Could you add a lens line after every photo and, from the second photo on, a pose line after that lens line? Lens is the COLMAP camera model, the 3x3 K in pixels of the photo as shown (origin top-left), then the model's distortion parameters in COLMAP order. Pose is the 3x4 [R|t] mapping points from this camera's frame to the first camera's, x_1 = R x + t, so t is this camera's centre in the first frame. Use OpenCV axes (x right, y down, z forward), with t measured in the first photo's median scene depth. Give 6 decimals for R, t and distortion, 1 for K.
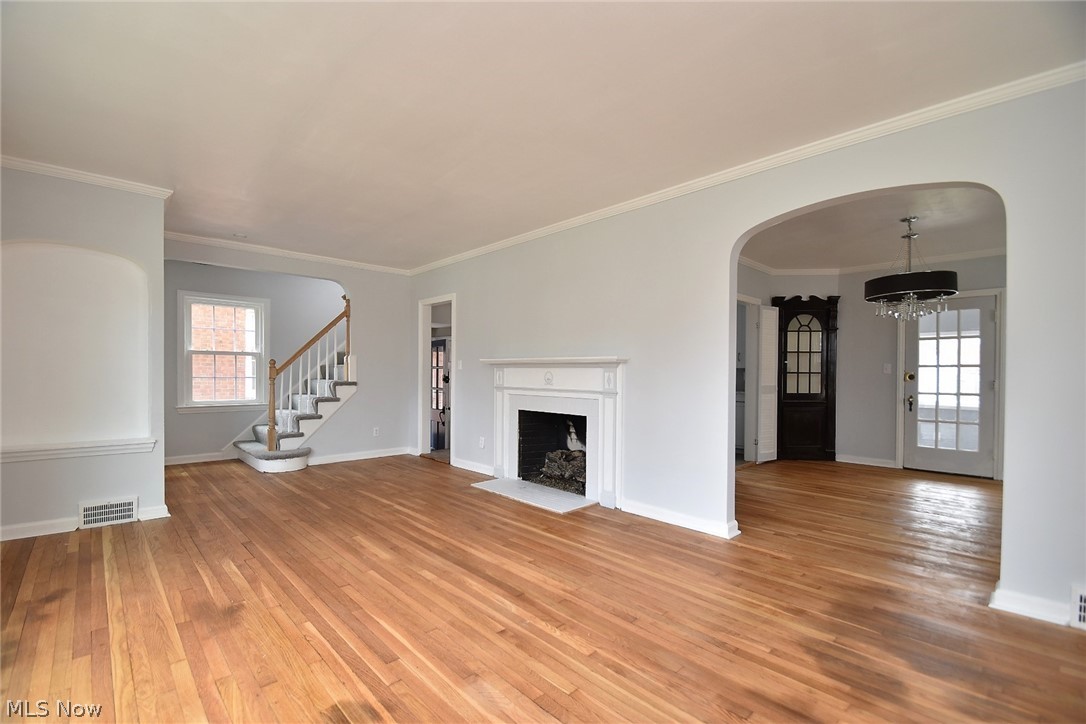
lens RADIAL K [[476.7, 0, 524.8], [0, 476.7, 379.4], [0, 0, 1]] dist [0.013200, -0.017110]
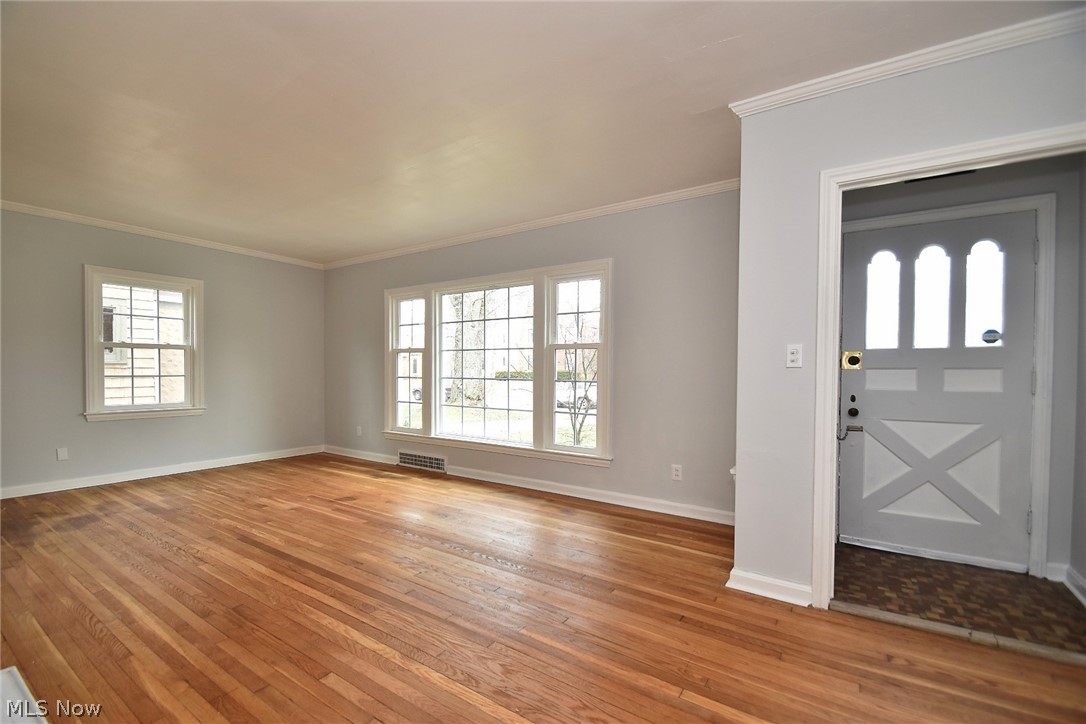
lens RADIAL K [[473.7, 0, 526.0], [0, 473.7, 379.2], [0, 0, 1]] dist [0.013712, -0.017297]
pose [[-0.974353, -0.008701, -0.224859, -0.341416], [-0.016447, 0.999333, 0.032595, -0.028992], [0.224425, 0.035457, -0.973846, 1.749646]]
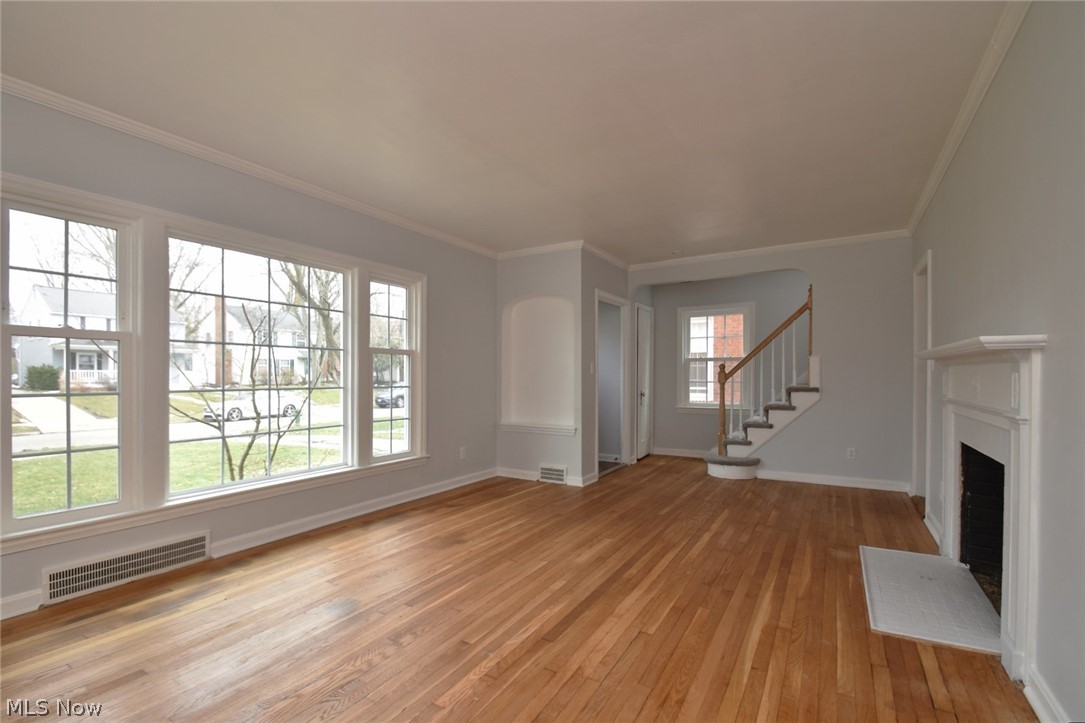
lens RADIAL K [[498.6, 0, 521.6], [0, 498.6, 377.4], [0, 0, 1]] dist [0.000349, -0.015109]
pose [[0.266311, -0.005831, -0.963869, 0.593103], [-0.009408, 0.999918, -0.008648, -0.001579], [0.963841, 0.011371, 0.266235, 0.516941]]
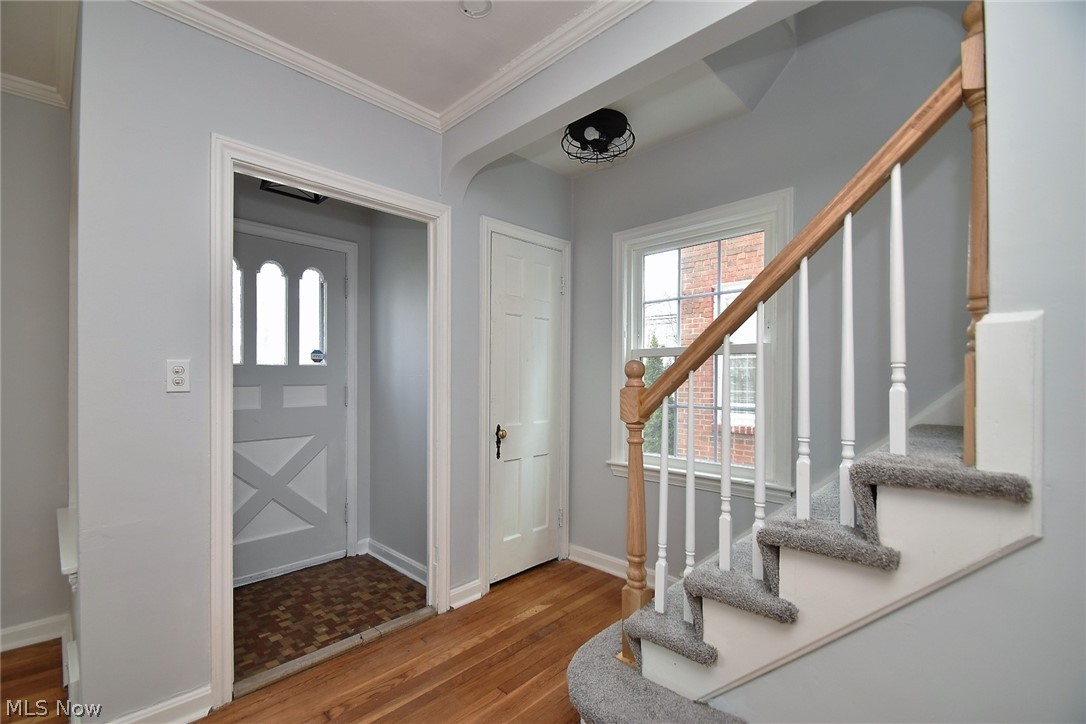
lens RADIAL K [[473.7, 0, 526.0], [0, 473.7, 379.2], [0, 0, 1]] dist [0.013712, -0.017297]
pose [[0.045535, -0.004603, -0.998952, -0.374402], [-0.015043, 0.999873, -0.005293, -0.046167], [0.998849, 0.015268, 0.045460, 1.492764]]
